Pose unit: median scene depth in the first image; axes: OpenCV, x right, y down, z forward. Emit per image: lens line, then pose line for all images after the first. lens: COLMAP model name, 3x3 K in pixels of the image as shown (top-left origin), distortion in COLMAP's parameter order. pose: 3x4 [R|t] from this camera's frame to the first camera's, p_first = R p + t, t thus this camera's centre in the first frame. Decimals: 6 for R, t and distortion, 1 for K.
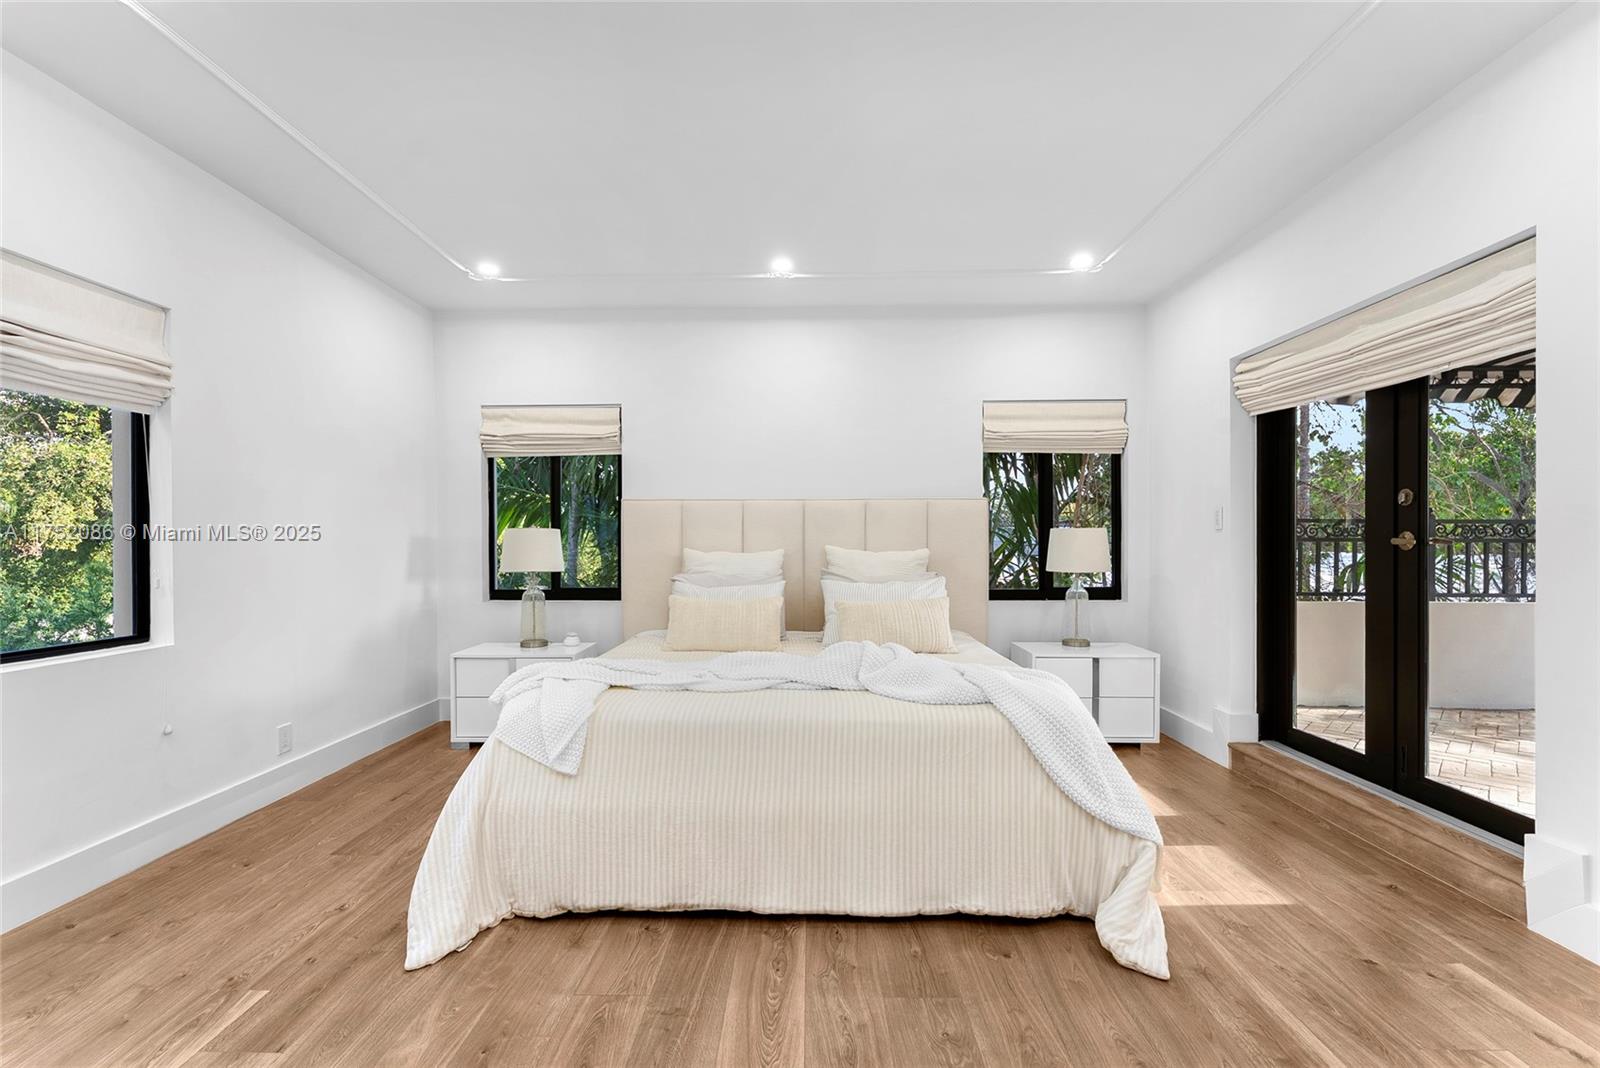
lens RADIAL K [[677.8, 0, 804.6], [0, 677.8, 540.3], [0, 0, 1]] dist [0.000329, 0.000039]
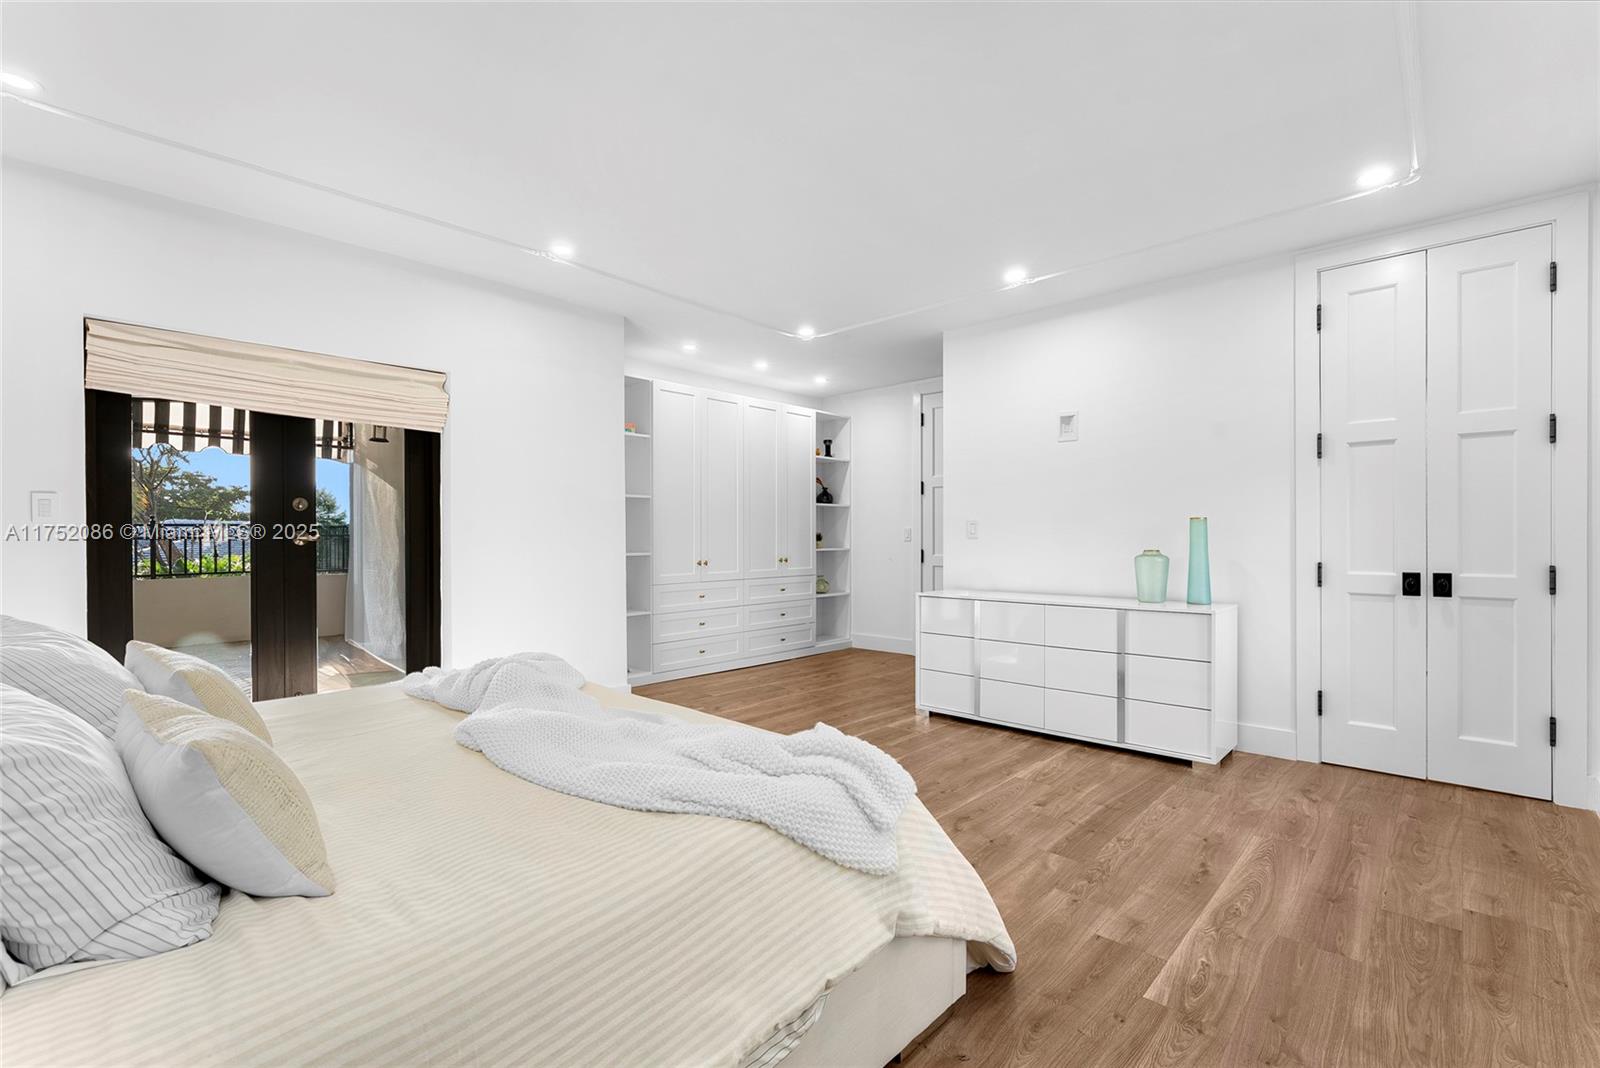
lens RADIAL K [[677.8, 0, 804.6], [0, 677.8, 540.3], [0, 0, 1]] dist [0.000329, 0.000039]
pose [[-0.727532, 0.001702, 0.686072, -1.025189], [0.002542, 0.999997, 0.000216, 0.018275], [-0.686069, 0.001901, -0.727534, 1.884959]]
